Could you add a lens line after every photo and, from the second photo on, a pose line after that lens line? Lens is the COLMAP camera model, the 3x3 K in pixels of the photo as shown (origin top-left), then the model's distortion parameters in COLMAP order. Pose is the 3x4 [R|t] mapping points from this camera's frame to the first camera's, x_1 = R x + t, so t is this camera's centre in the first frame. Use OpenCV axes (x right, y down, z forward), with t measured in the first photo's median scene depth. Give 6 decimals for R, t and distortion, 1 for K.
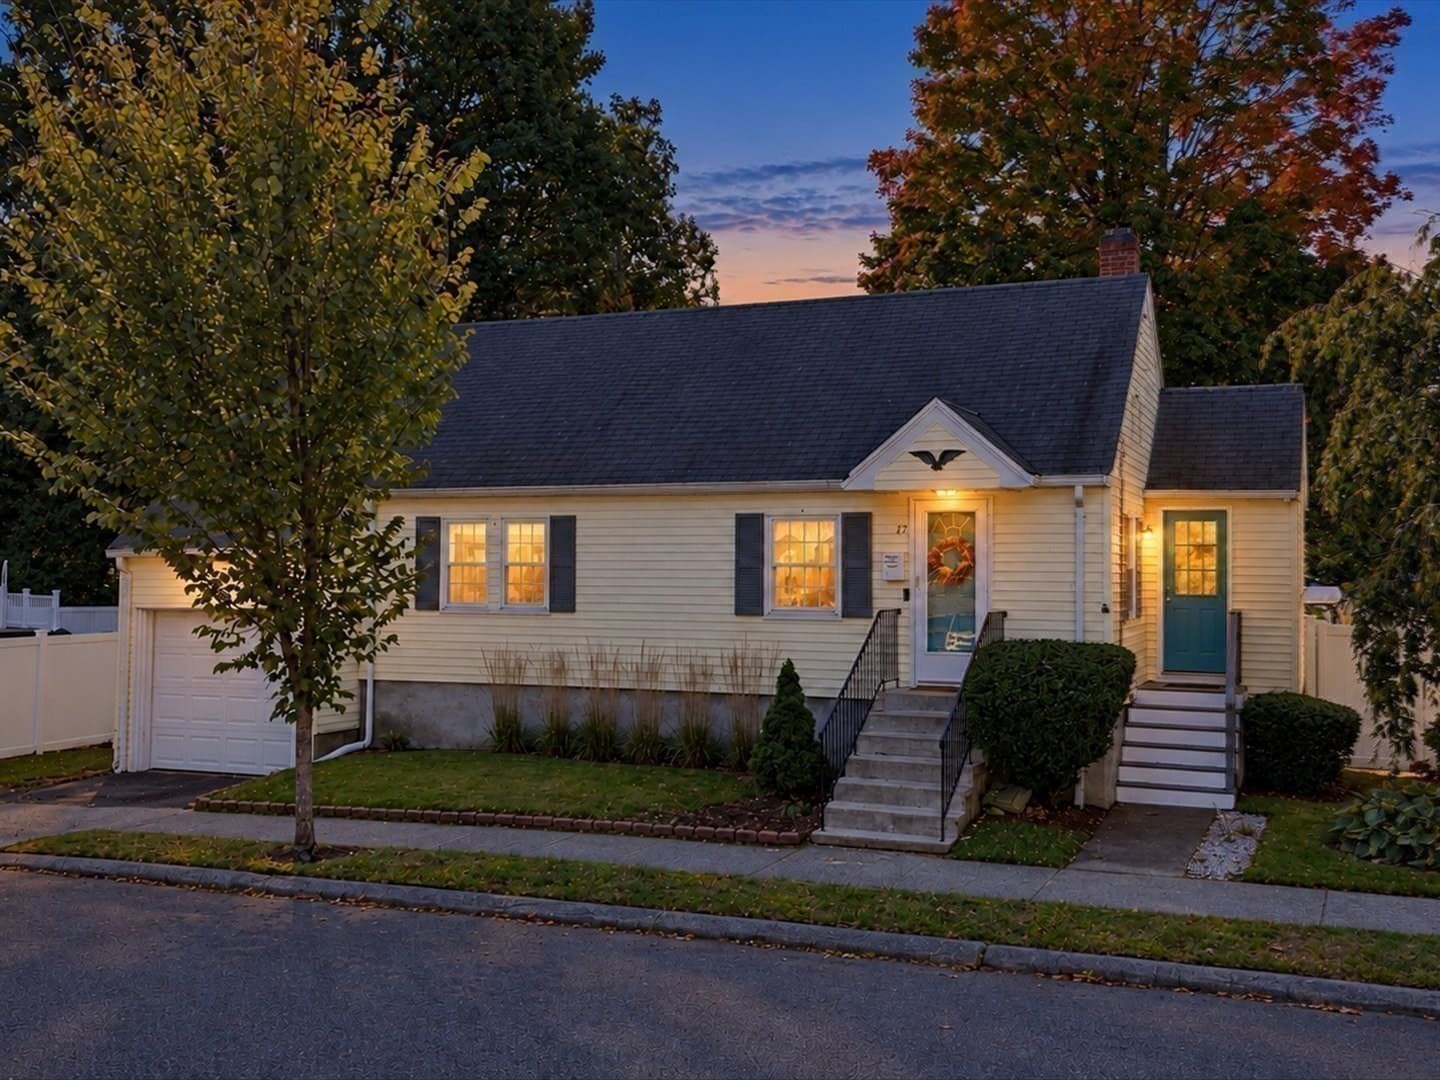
lens RADIAL K [[1397.3, 0, 720.0], [0, 1397.3, 540.0], [0, 0, 1]] dist [0.131130, -0.161194]
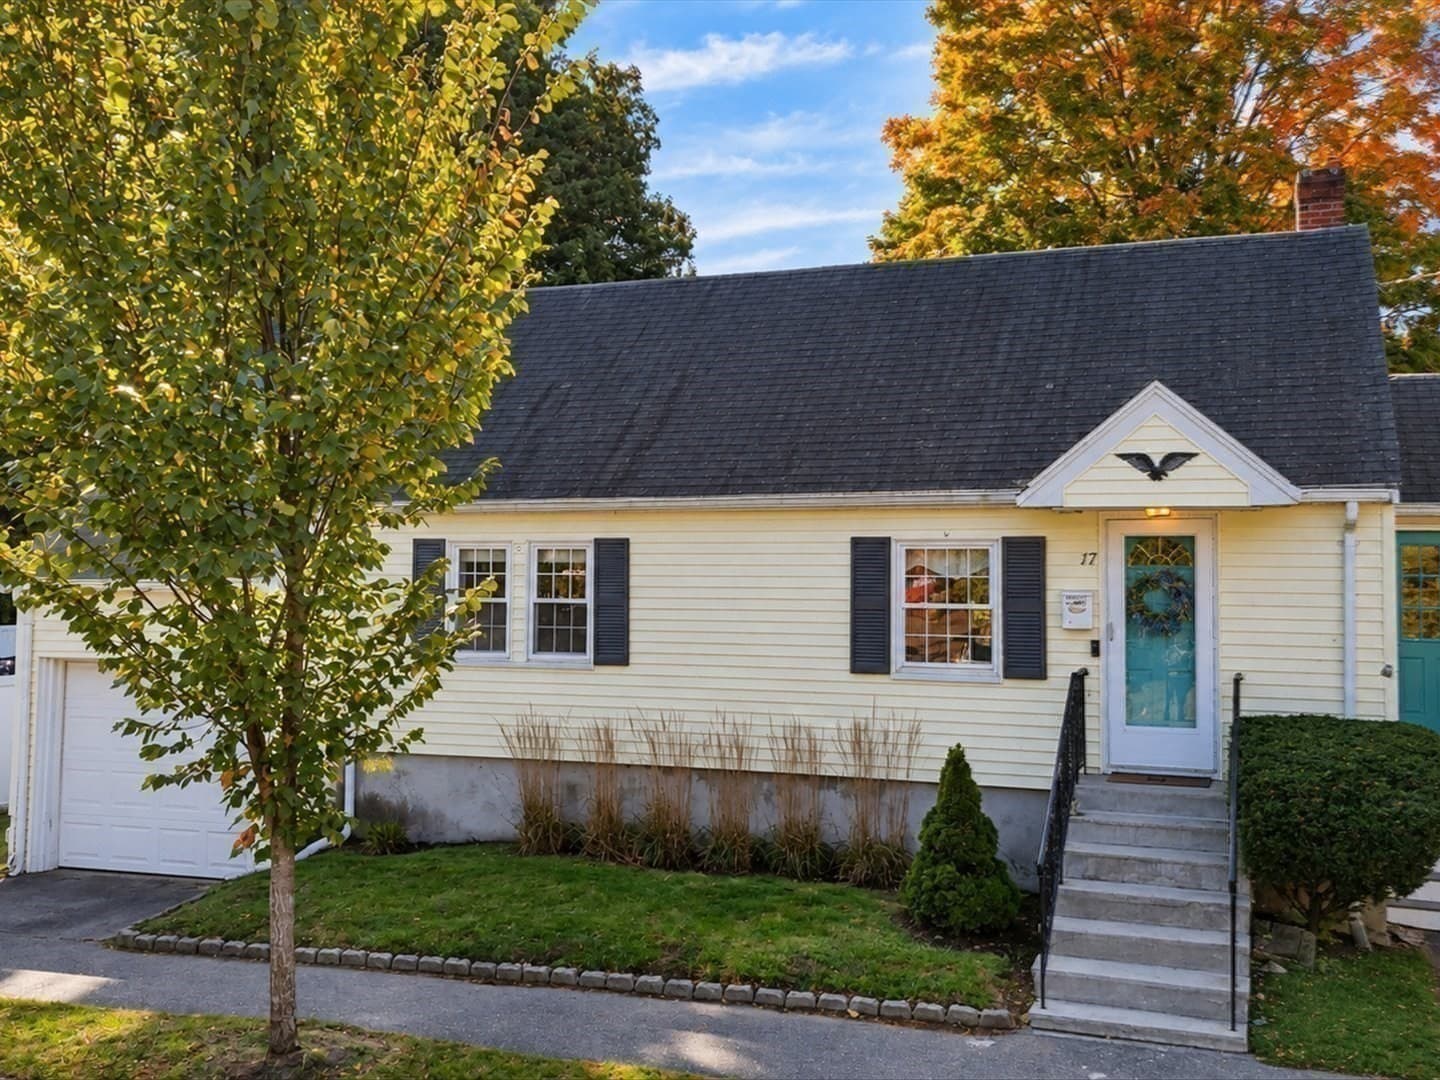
lens RADIAL K [[1397.3, 0, 720.0], [0, 1397.3, 540.0], [0, 0, 1]] dist [0.131130, -0.161194]
pose [[0.999088, -0.000752, 0.042694, -0.097553], [0.000721, 0.999999, 0.000760, -0.019036], [-0.042695, -0.000729, 0.999088, 0.270712]]
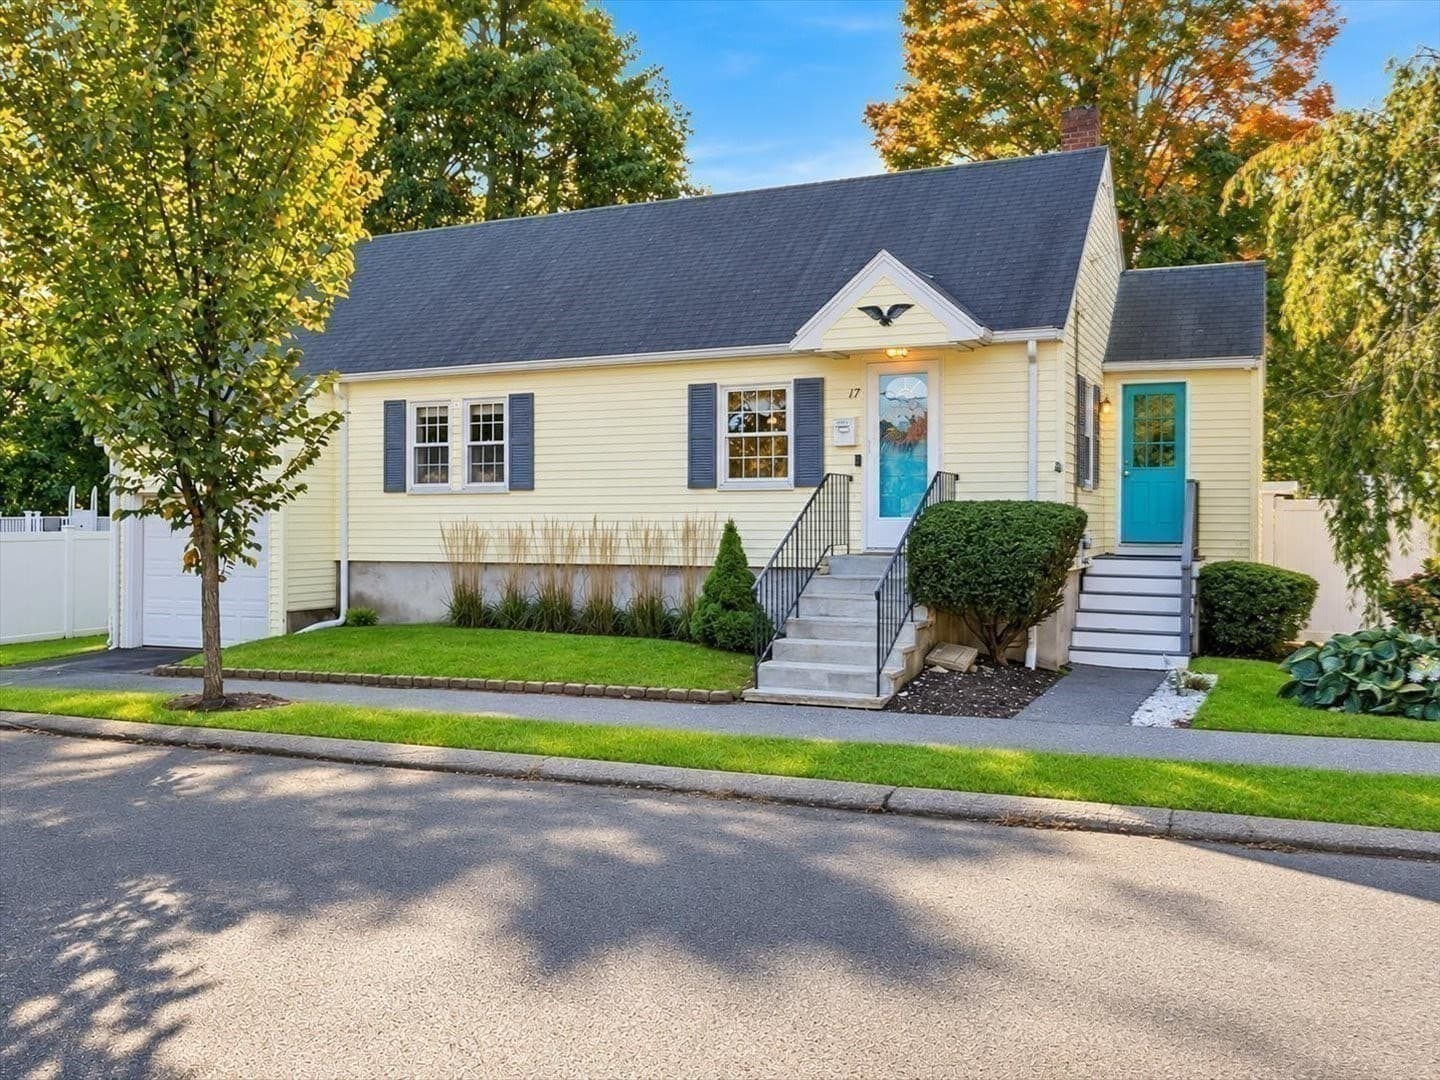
lens RADIAL K [[1205.8, 0, 720.0], [0, 1205.8, 540.0], [0, 0, 1]] dist [0.007274, 0.004343]
pose [[0.999459, -0.005672, -0.032392, 0.064585], [0.006862, 0.999301, 0.036735, 0.063847], [0.032161, -0.036937, 0.998800, 0.156033]]
